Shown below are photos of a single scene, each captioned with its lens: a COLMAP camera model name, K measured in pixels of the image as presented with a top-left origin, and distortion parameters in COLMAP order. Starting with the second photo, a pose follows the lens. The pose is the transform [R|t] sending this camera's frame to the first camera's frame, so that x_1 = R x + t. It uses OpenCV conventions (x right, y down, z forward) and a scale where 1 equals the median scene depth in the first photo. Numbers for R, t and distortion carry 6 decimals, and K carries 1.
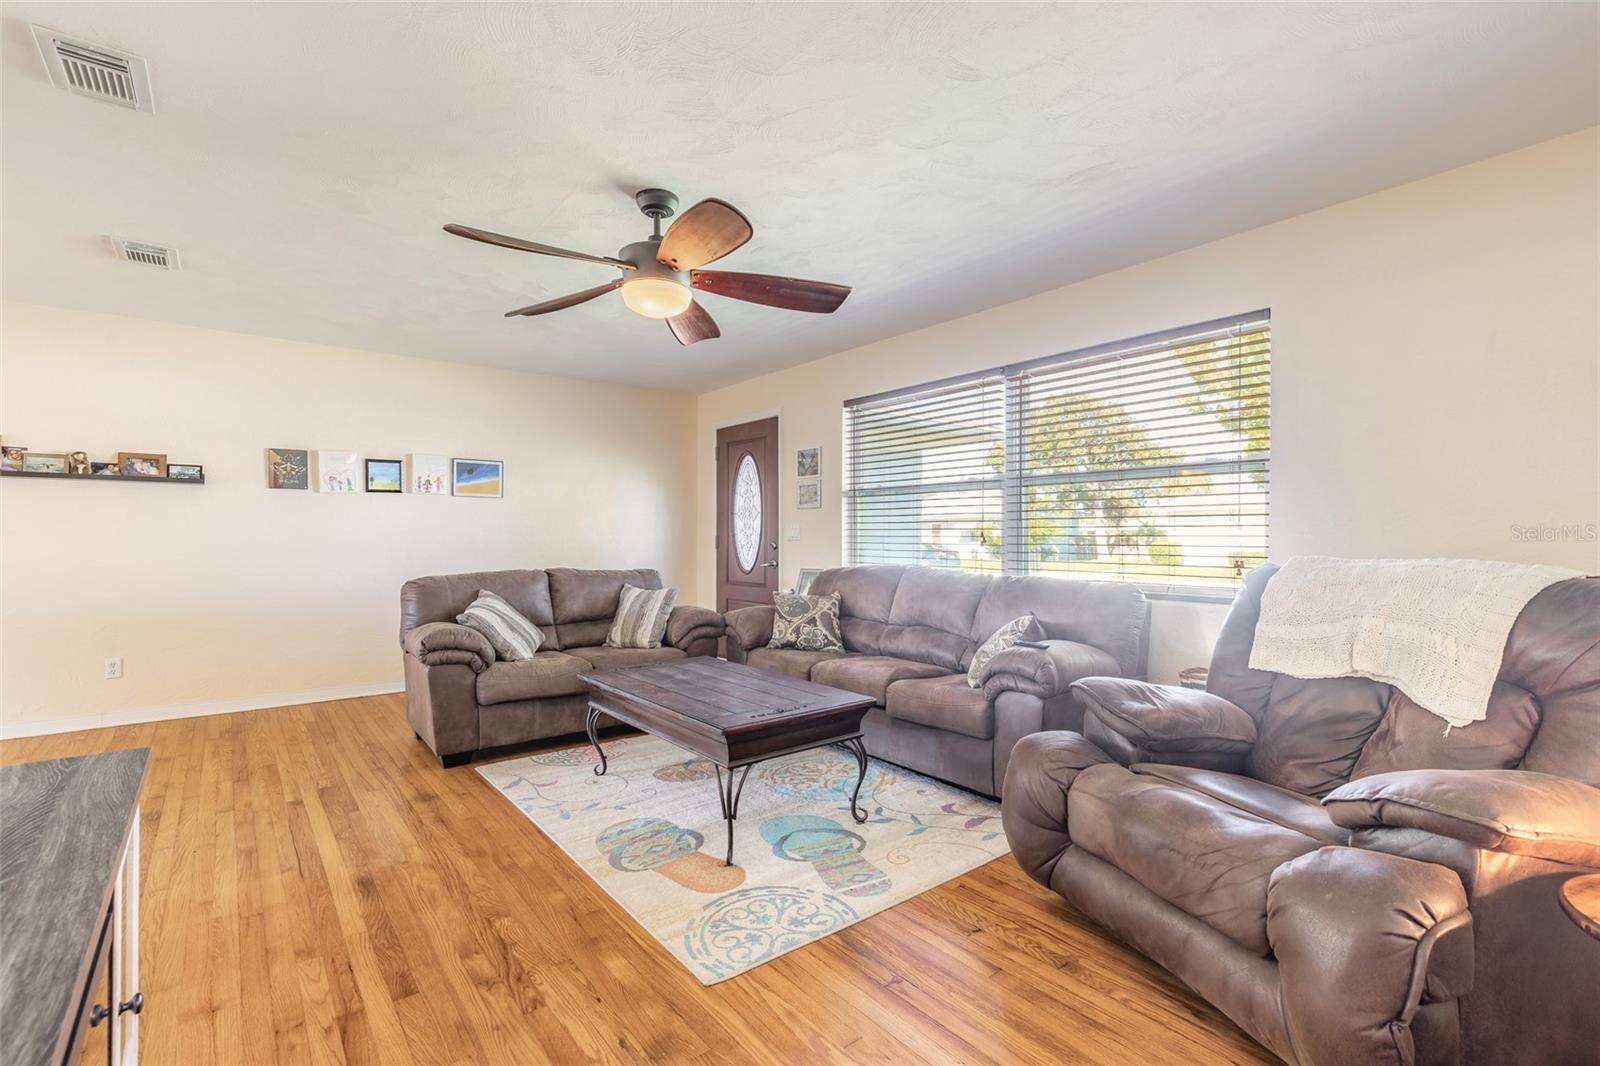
lens RADIAL K [[721.0, 0, 794.4], [0, 721.0, 546.5], [0, 0, 1]] dist [0.010927, -0.000168]
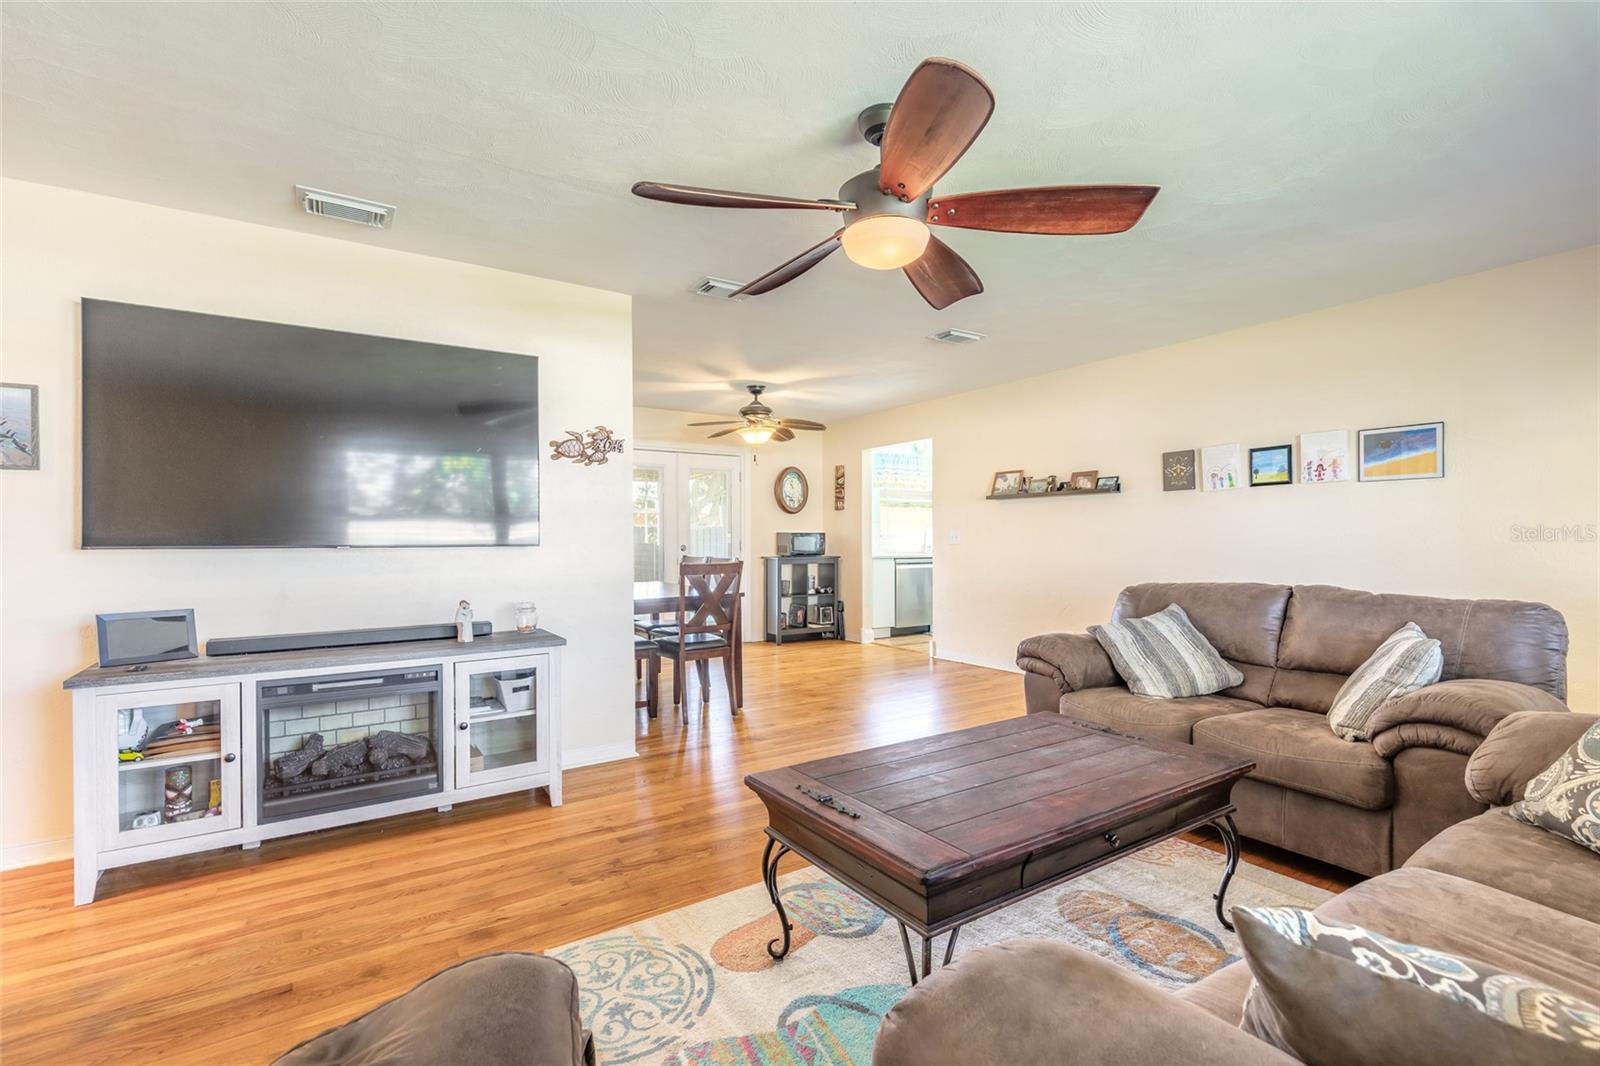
lens RADIAL K [[721.0, 0, 799.5], [0, 721.0, 540.1], [0, 0, 1]] dist [0.010927, -0.000168]
pose [[-0.079524, 0.005483, -0.996818, 0.545583], [-0.008424, 0.999945, 0.006172, -0.017546], [0.996797, 0.008888, -0.079474, 0.850421]]
